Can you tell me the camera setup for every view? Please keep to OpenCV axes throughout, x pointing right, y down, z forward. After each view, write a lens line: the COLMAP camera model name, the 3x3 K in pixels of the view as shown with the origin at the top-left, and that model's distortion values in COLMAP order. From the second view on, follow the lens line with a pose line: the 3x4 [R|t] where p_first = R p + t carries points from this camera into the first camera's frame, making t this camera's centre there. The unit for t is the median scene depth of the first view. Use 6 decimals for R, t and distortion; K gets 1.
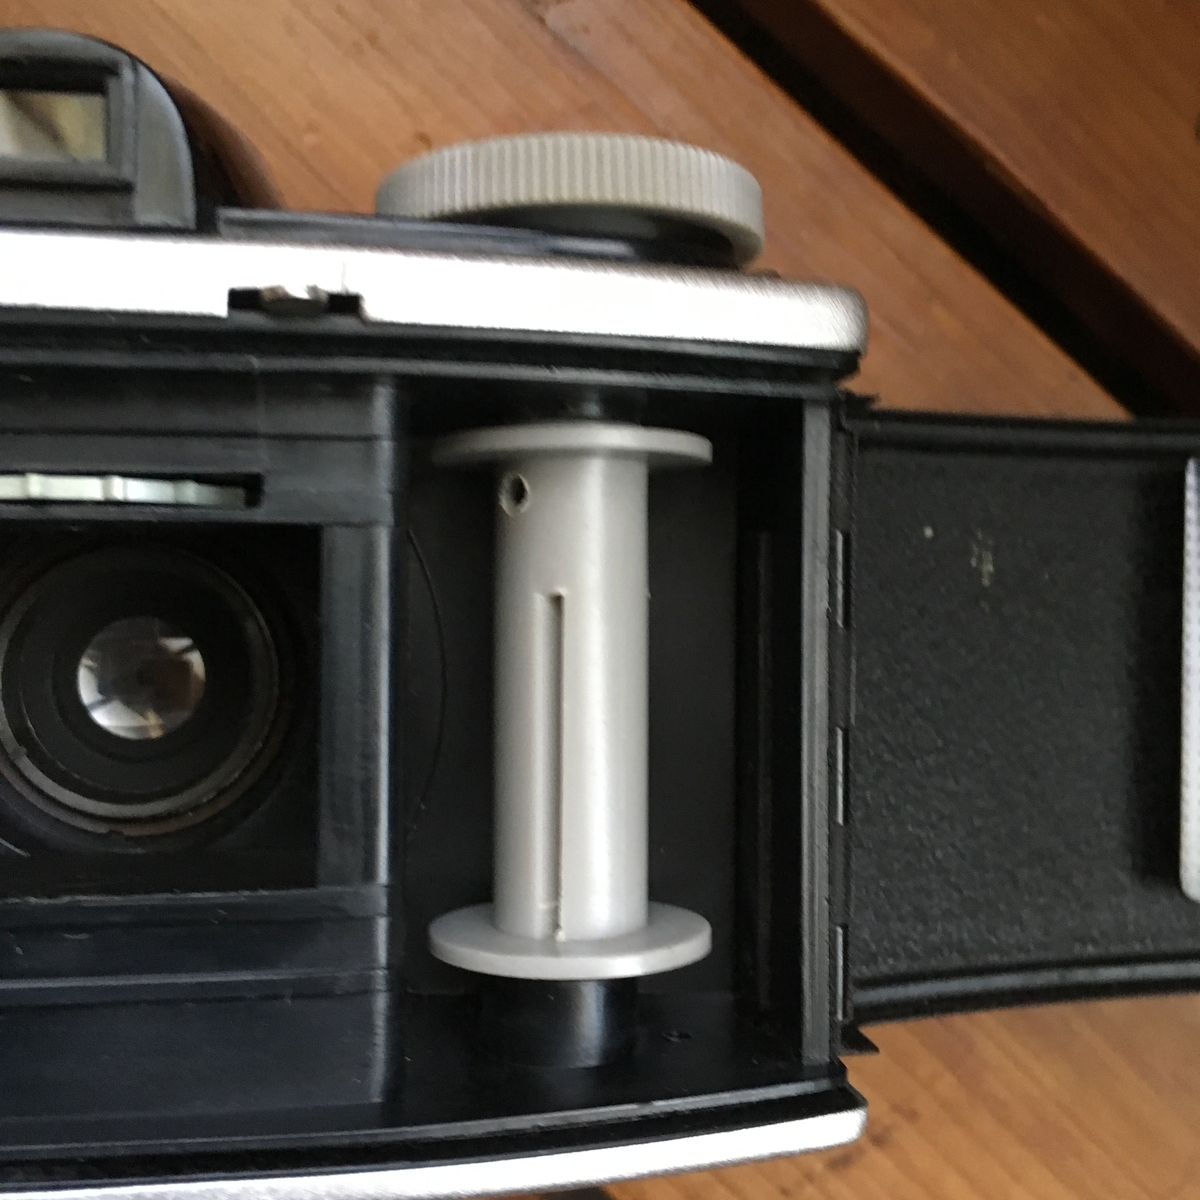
lens RADIAL K [[1276.1, 0, 639.3], [0, 1276.1, 579.7], [0, 0, 1]] dist [0.008535, -0.023971]
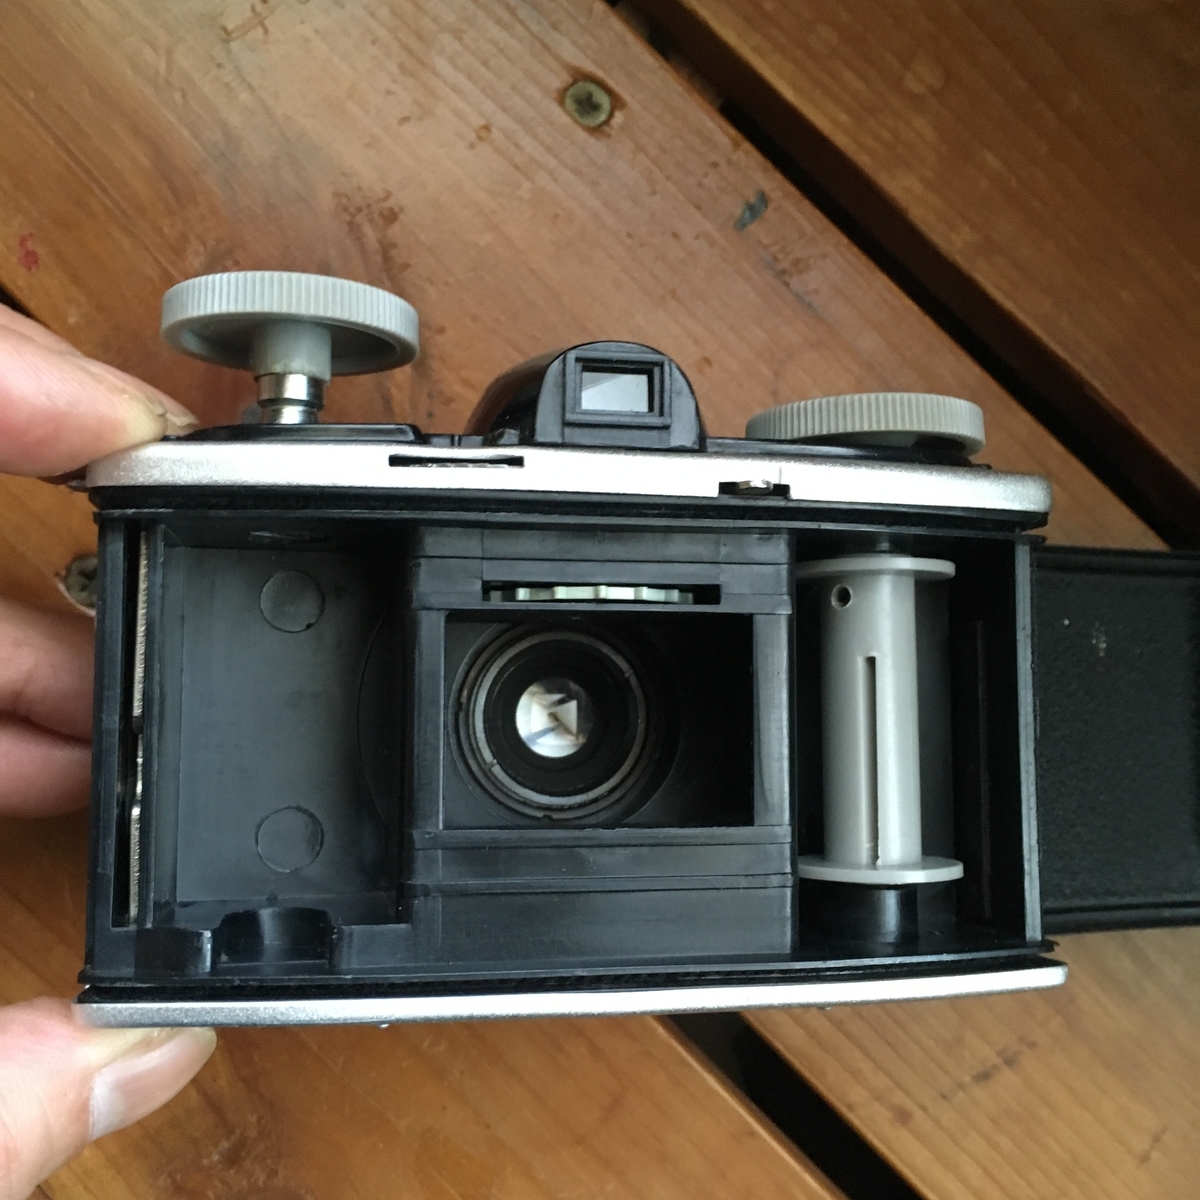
lens RADIAL K [[1276.1, 0, 639.3], [0, 1276.1, 579.7], [0, 0, 1]] dist [0.008535, -0.023971]
pose [[0.999439, 0.003407, 0.033329, -0.409603], [-0.000611, 0.996503, -0.083554, 0.049481], [-0.033497, 0.083487, 0.995946, -0.643567]]
